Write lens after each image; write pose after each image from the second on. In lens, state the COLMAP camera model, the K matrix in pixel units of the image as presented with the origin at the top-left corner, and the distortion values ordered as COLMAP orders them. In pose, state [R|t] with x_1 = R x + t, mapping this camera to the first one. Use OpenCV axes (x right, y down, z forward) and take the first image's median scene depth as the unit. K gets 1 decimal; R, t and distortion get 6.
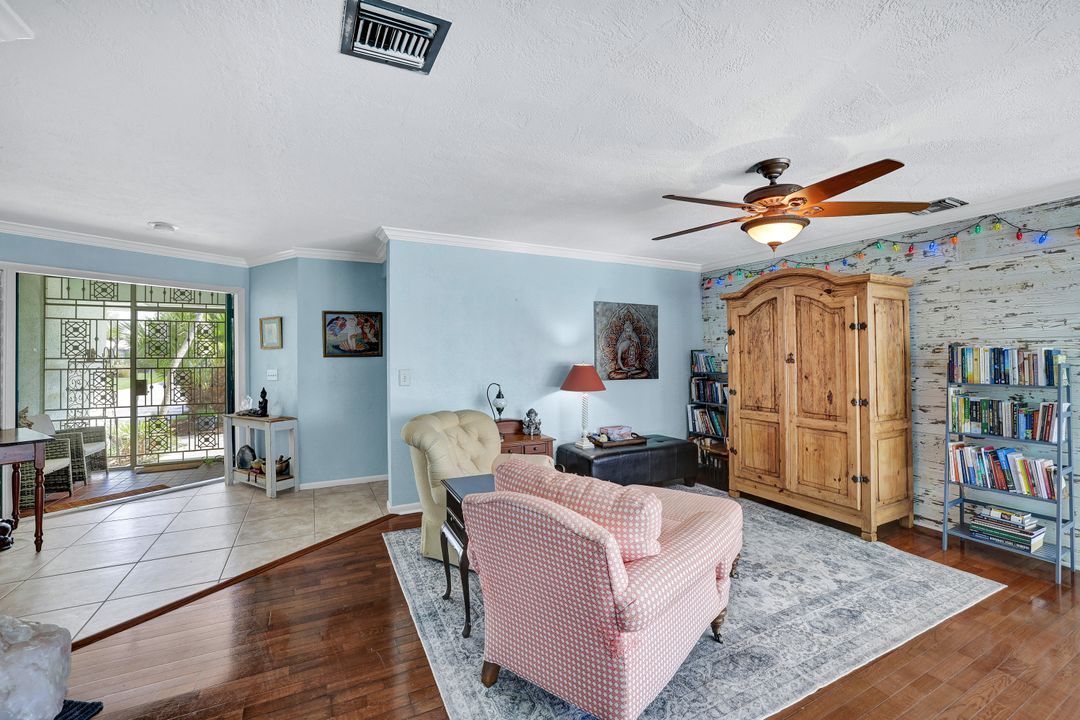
lens RADIAL K [[457.2, 0, 542.6], [0, 457.2, 354.0], [0, 0, 1]] dist [-0.012427, 0.000136]
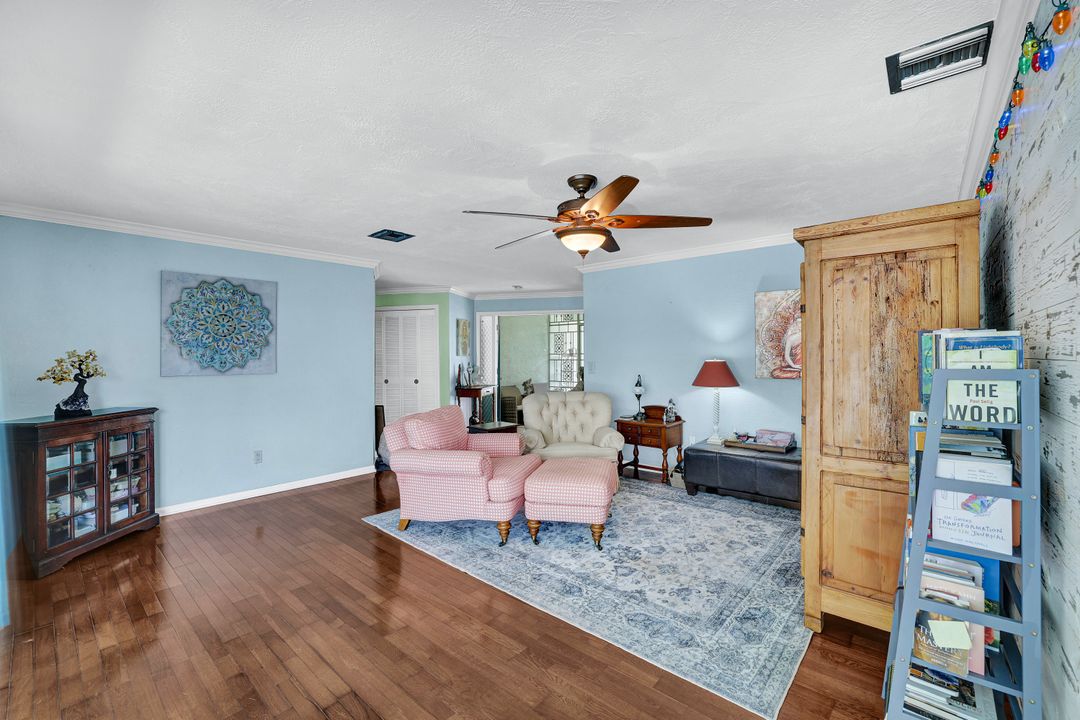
lens RADIAL K [[457.2, 0, 542.6], [0, 457.2, 354.0], [0, 0, 1]] dist [-0.012427, 0.000136]
pose [[0.372828, 0.002018, -0.927898, 1.175377], [0.005667, 0.999974, 0.004452, 0.004145], [0.927883, -0.006918, 0.372807, 0.378686]]
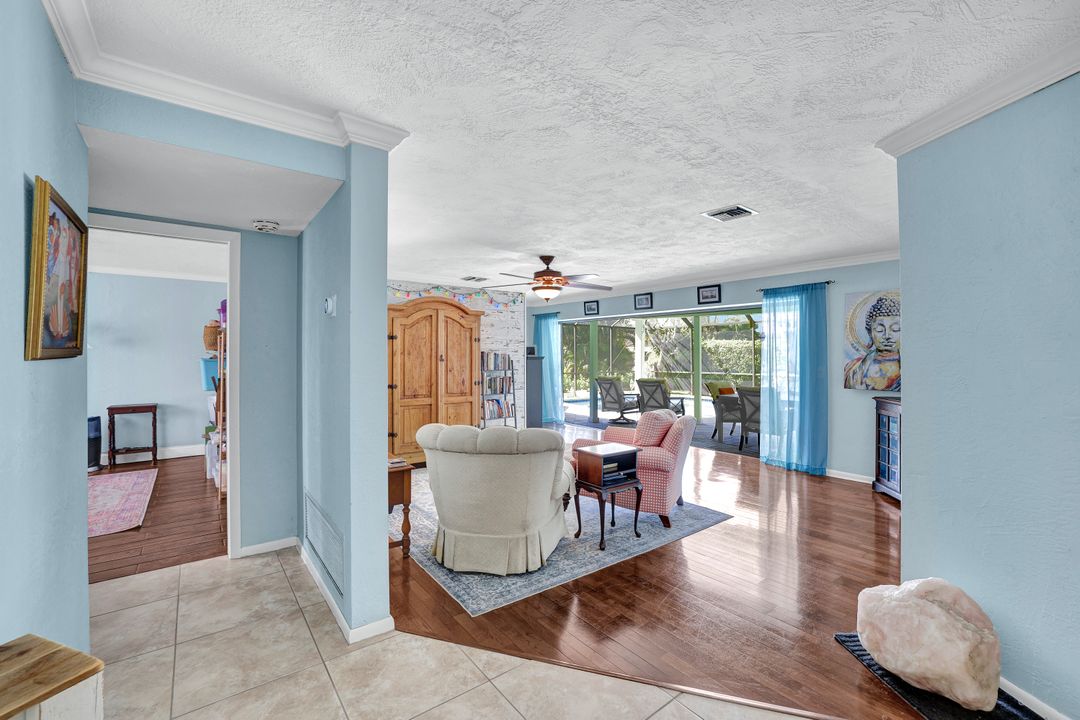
lens RADIAL K [[457.2, 0, 542.6], [0, 457.2, 354.0], [0, 0, 1]] dist [-0.012427, 0.000136]
pose [[-0.181255, 0.009198, 0.983393, -1.083049], [-0.003591, 0.999943, -0.010015, 0.010712], [-0.983430, -0.005346, -0.181212, 1.063860]]
